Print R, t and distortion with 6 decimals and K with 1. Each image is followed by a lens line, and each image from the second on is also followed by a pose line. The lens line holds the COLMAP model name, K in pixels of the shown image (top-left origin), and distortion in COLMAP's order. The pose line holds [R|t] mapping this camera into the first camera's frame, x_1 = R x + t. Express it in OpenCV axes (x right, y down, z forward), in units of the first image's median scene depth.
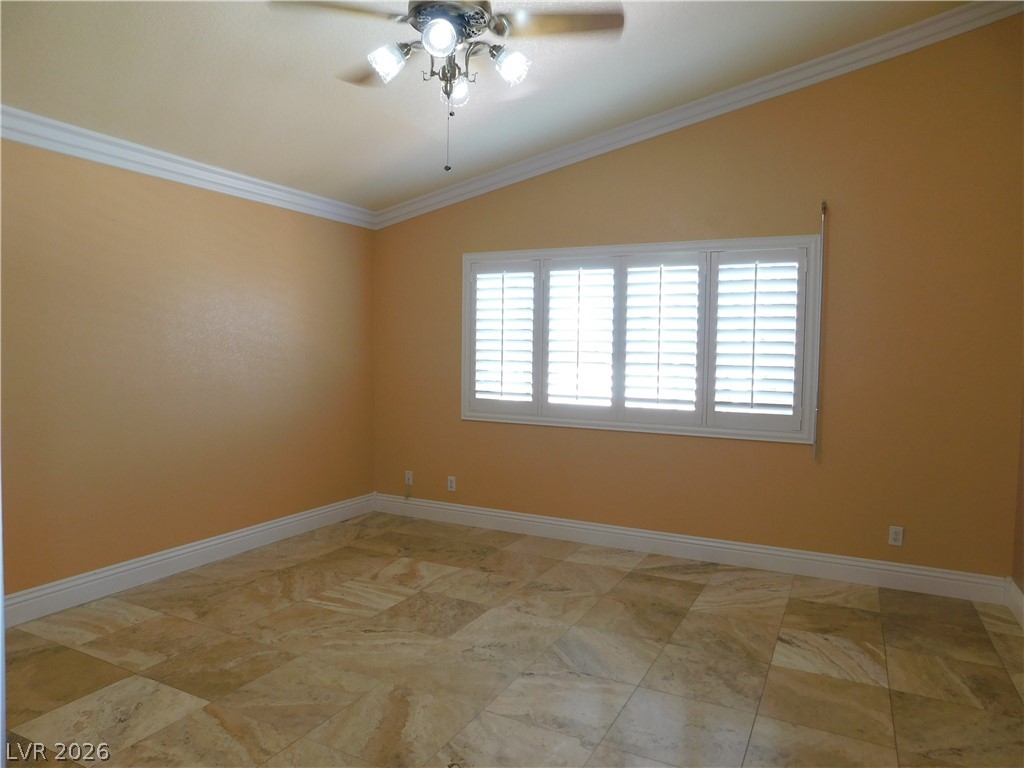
lens RADIAL K [[674.1, 0, 512.0], [0, 674.1, 384.0], [0, 0, 1]] dist [-0.074102, 0.061438]
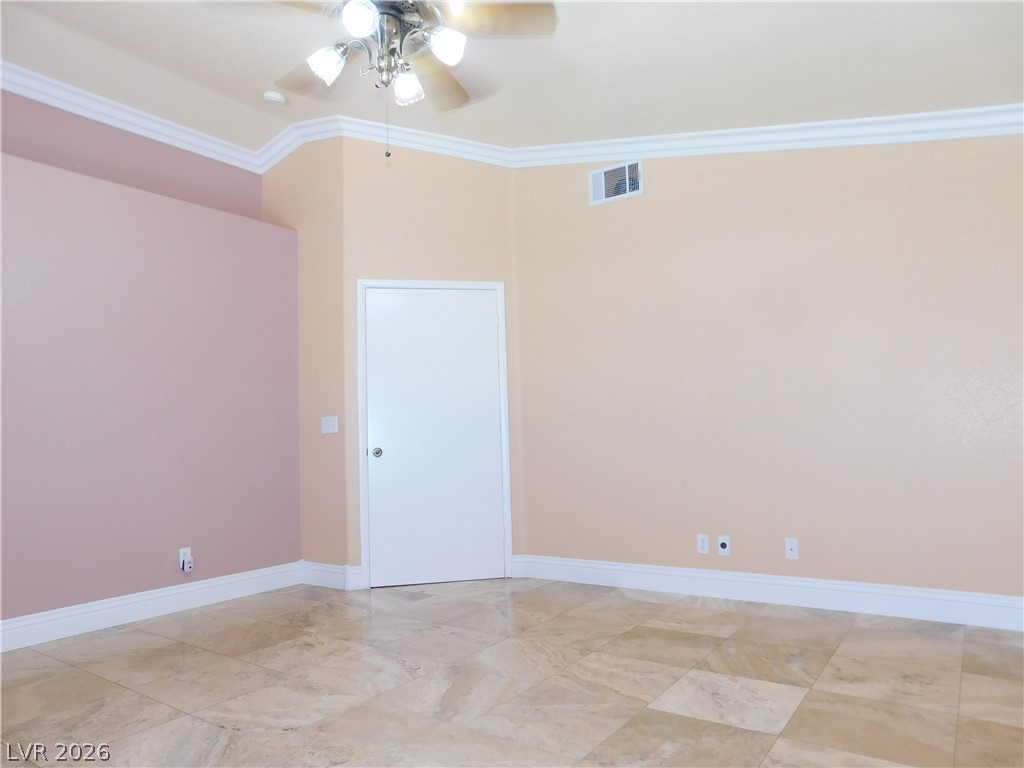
lens RADIAL K [[674.1, 0, 512.0], [0, 674.1, 384.0], [0, 0, 1]] dist [-0.074102, 0.061438]
pose [[-0.988682, 0.026461, 0.147676, -0.378595], [0.022616, 0.999362, -0.027654, 0.040778], [-0.148314, -0.024001, -0.988649, 1.781633]]
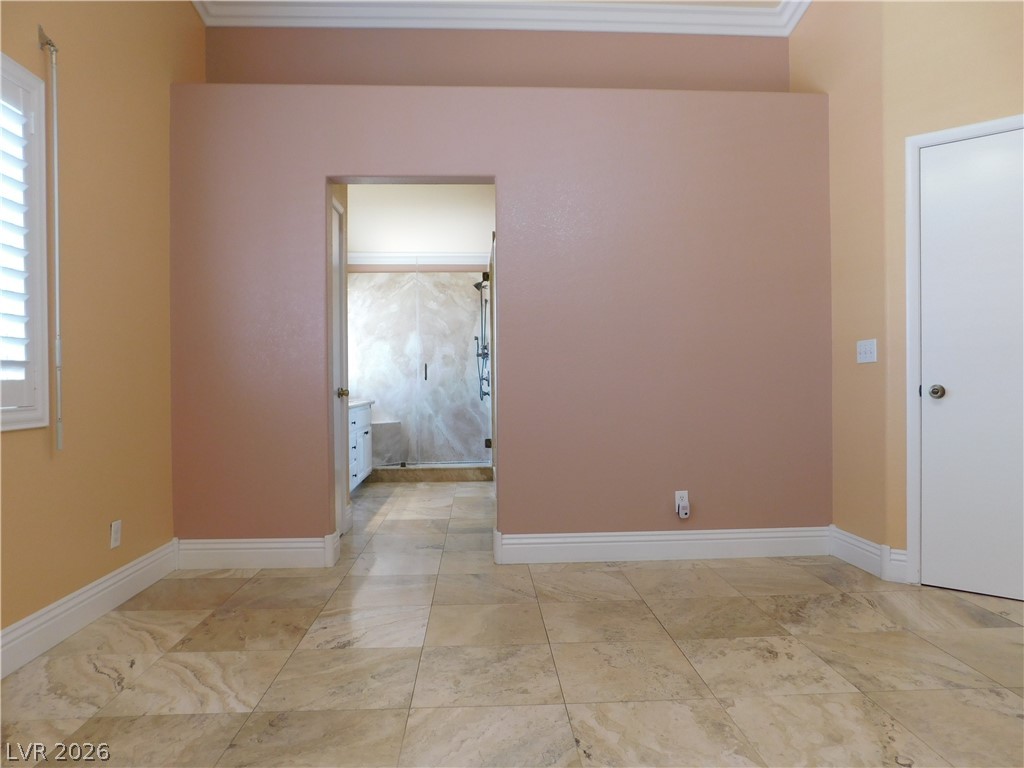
lens RADIAL K [[674.1, 0, 512.0], [0, 674.1, 384.0], [0, 0, 1]] dist [-0.074102, 0.061438]
pose [[-0.499266, -0.020256, 0.866212, -0.402118], [0.041505, 0.998020, 0.047261, 0.061530], [-0.865454, 0.059548, -0.497437, 1.359780]]
